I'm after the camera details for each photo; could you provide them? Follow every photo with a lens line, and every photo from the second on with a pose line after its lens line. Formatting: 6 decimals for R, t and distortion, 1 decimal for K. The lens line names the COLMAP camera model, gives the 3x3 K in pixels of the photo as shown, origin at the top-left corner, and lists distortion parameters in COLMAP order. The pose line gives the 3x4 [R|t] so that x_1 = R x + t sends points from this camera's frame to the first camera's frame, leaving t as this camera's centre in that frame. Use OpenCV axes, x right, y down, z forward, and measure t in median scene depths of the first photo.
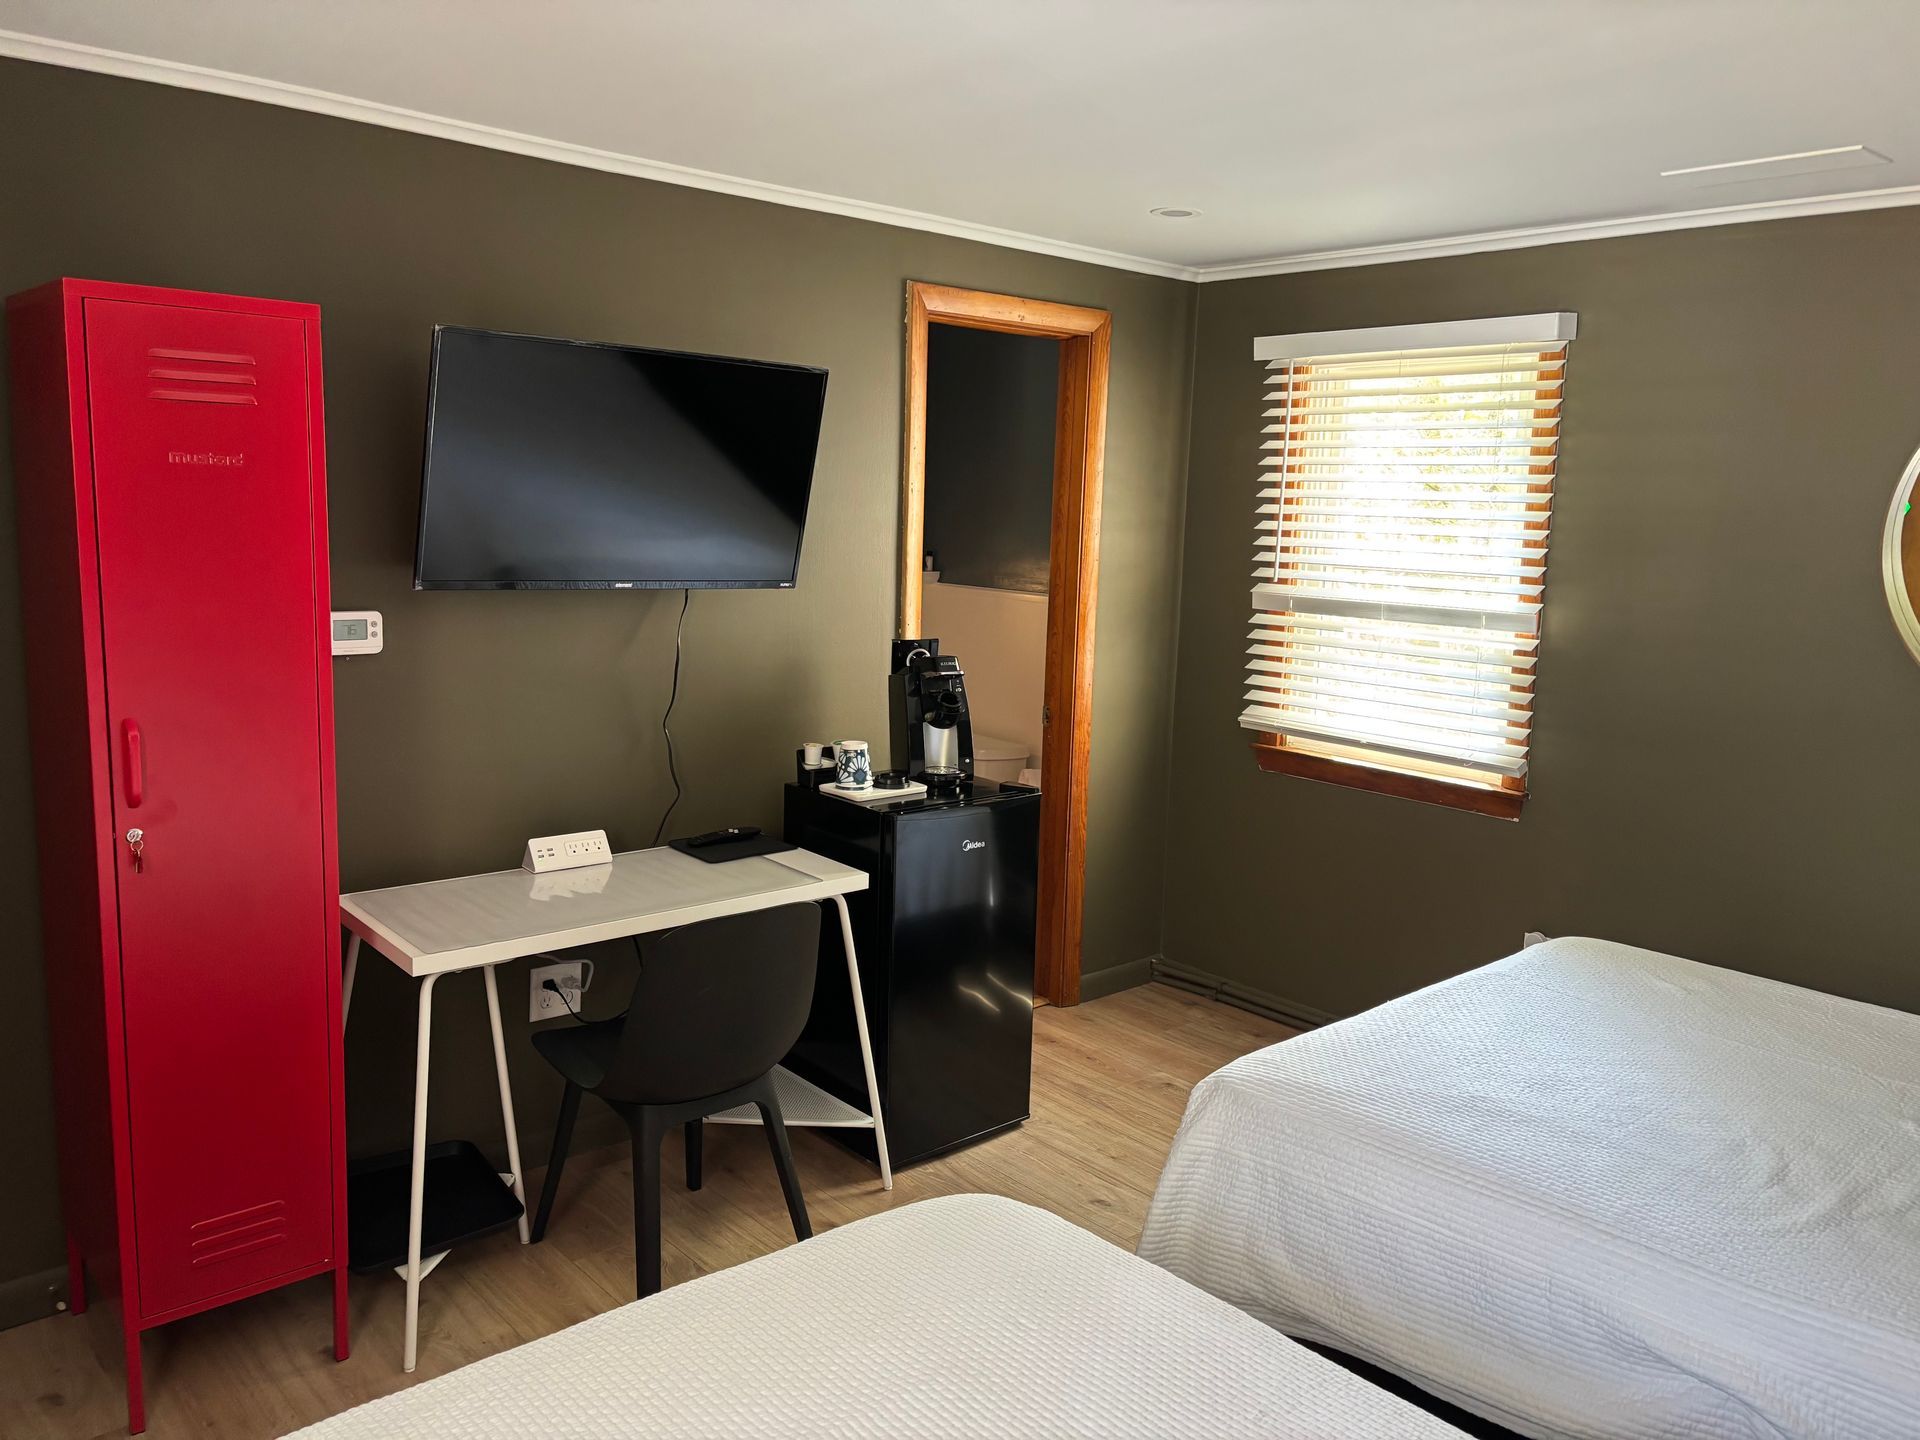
lens RADIAL K [[1475.0, 0, 960.0], [0, 1475.0, 720.0], [0, 0, 1]] dist [0.104505, -0.002289]
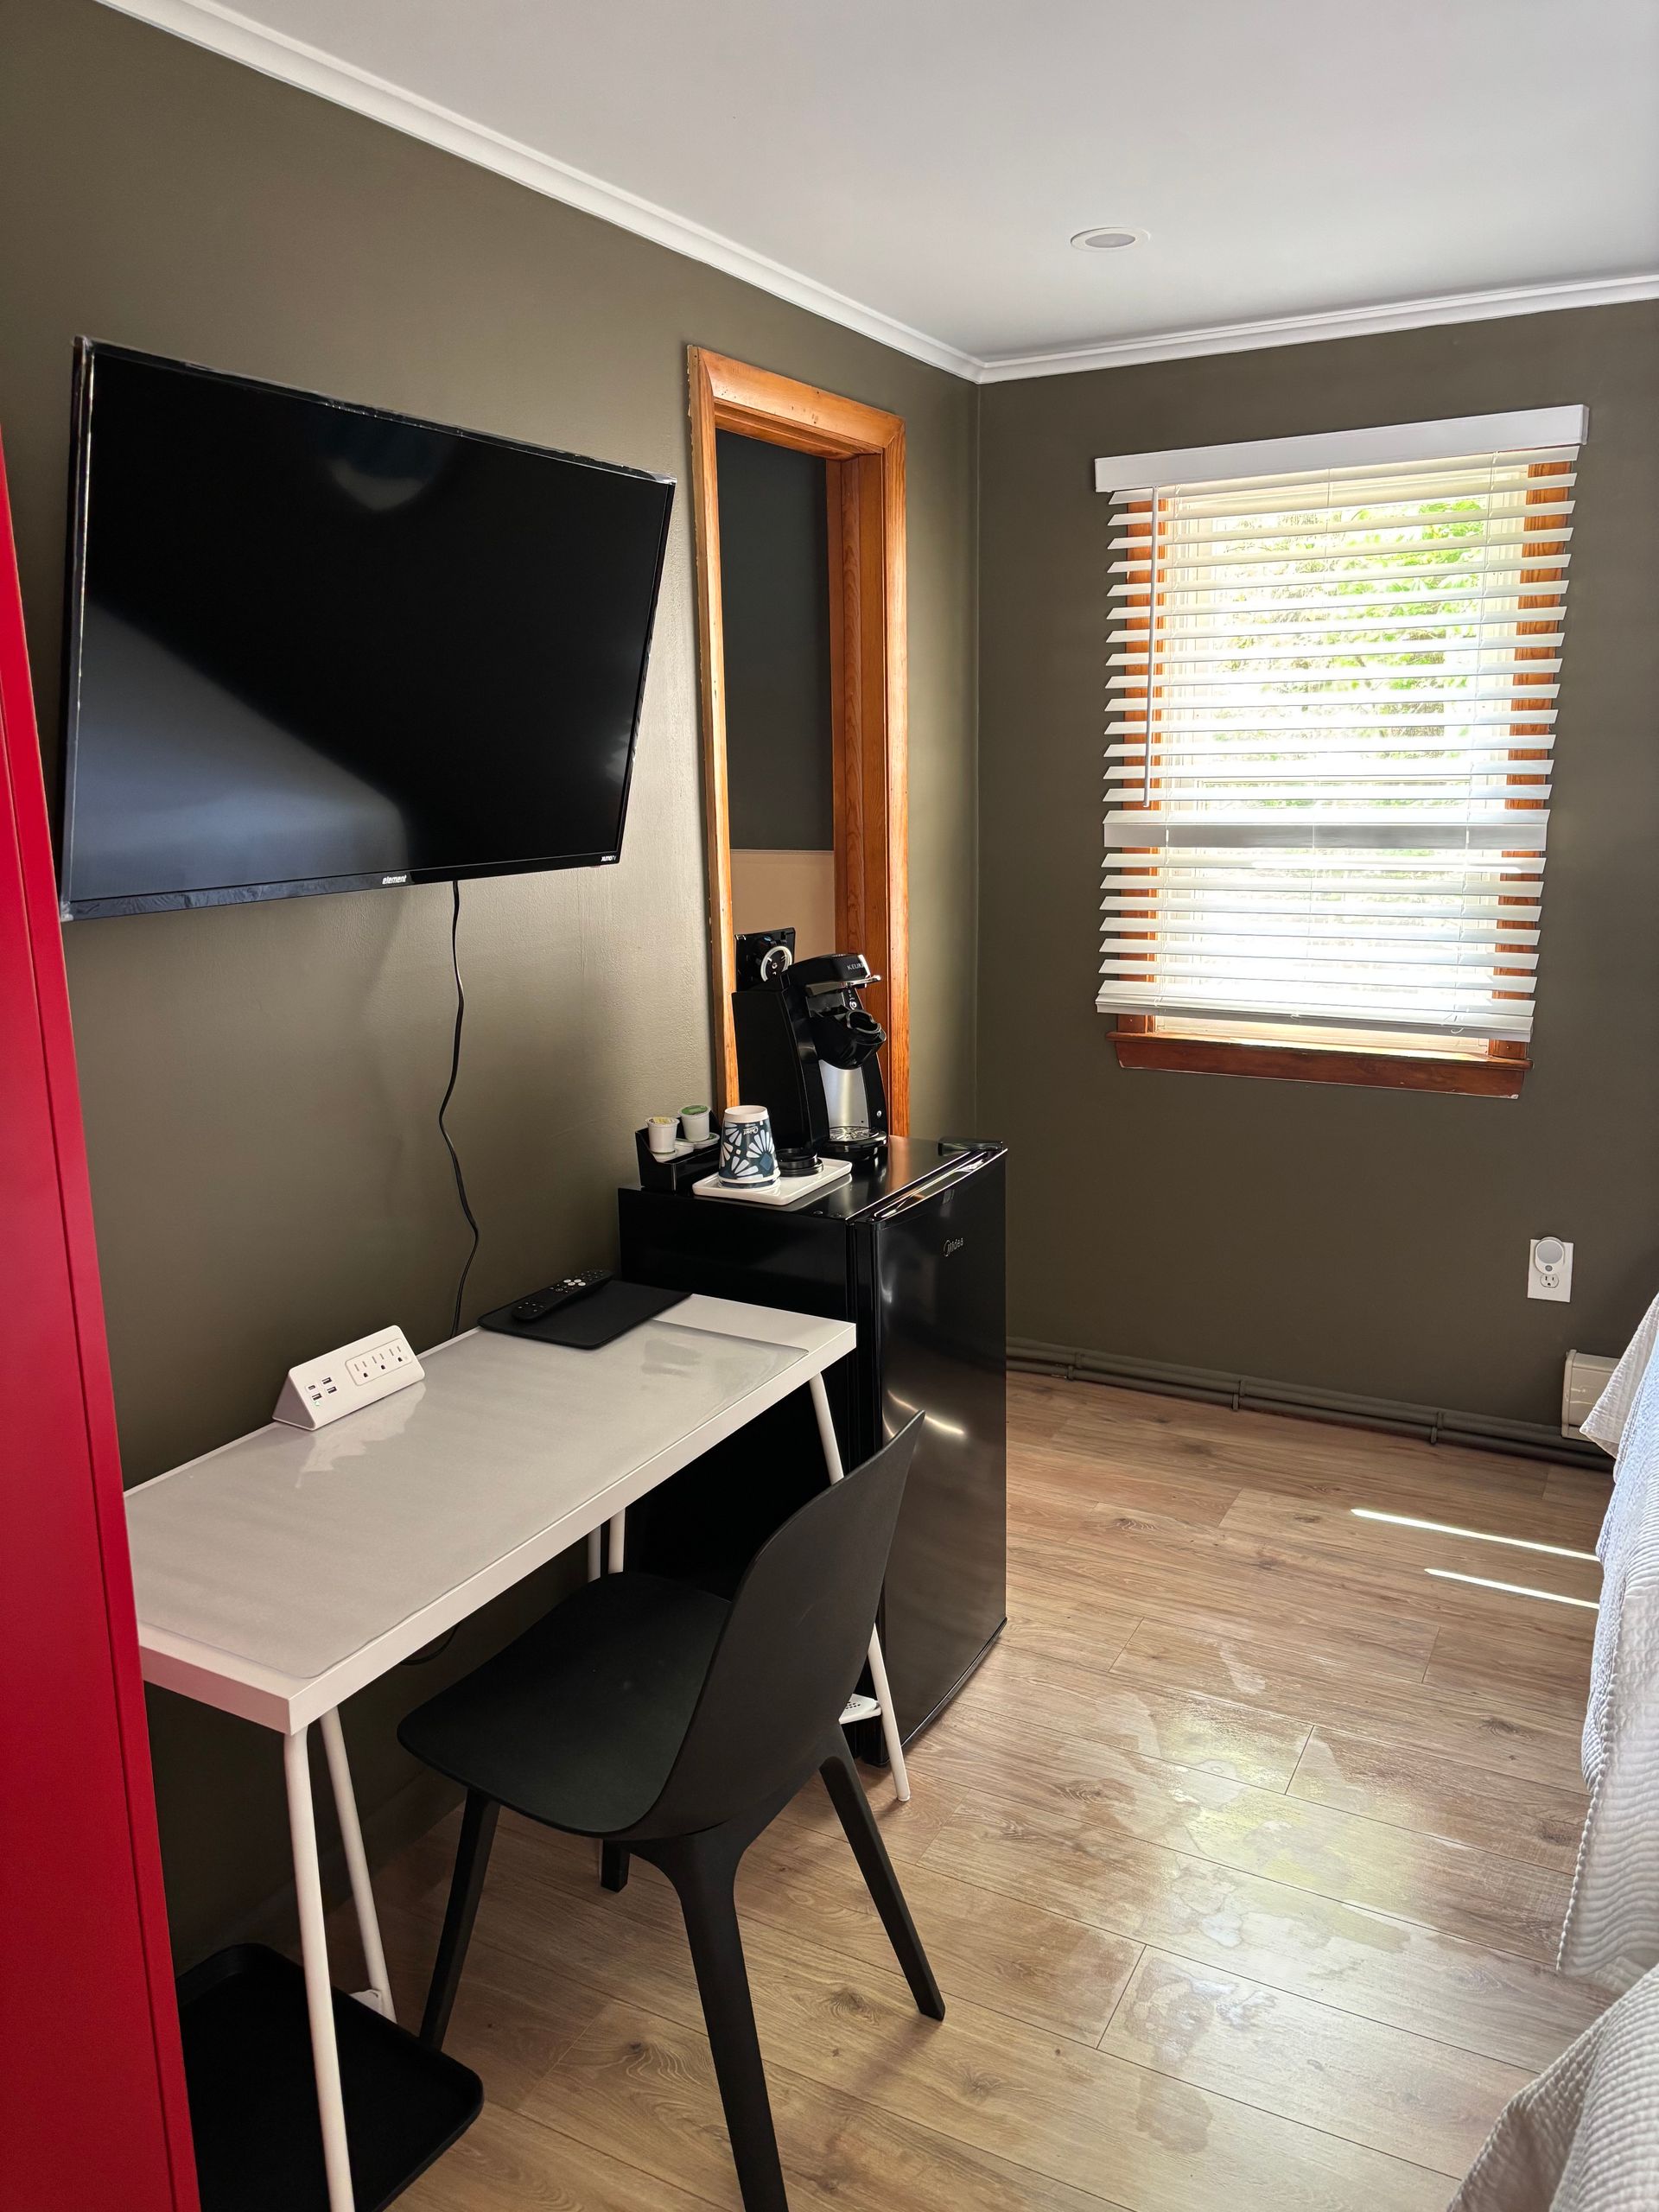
lens RADIAL K [[1685.2, 0, 827.4], [0, 1685.2, 1115.6], [0, 0, 1]] dist [0.046722, 0.000794]
pose [[0.938210, -0.126163, 0.322249, -0.241050], [0.102521, 0.990707, 0.089385, -0.037428], [-0.330531, -0.050824, 0.942426, 0.299309]]
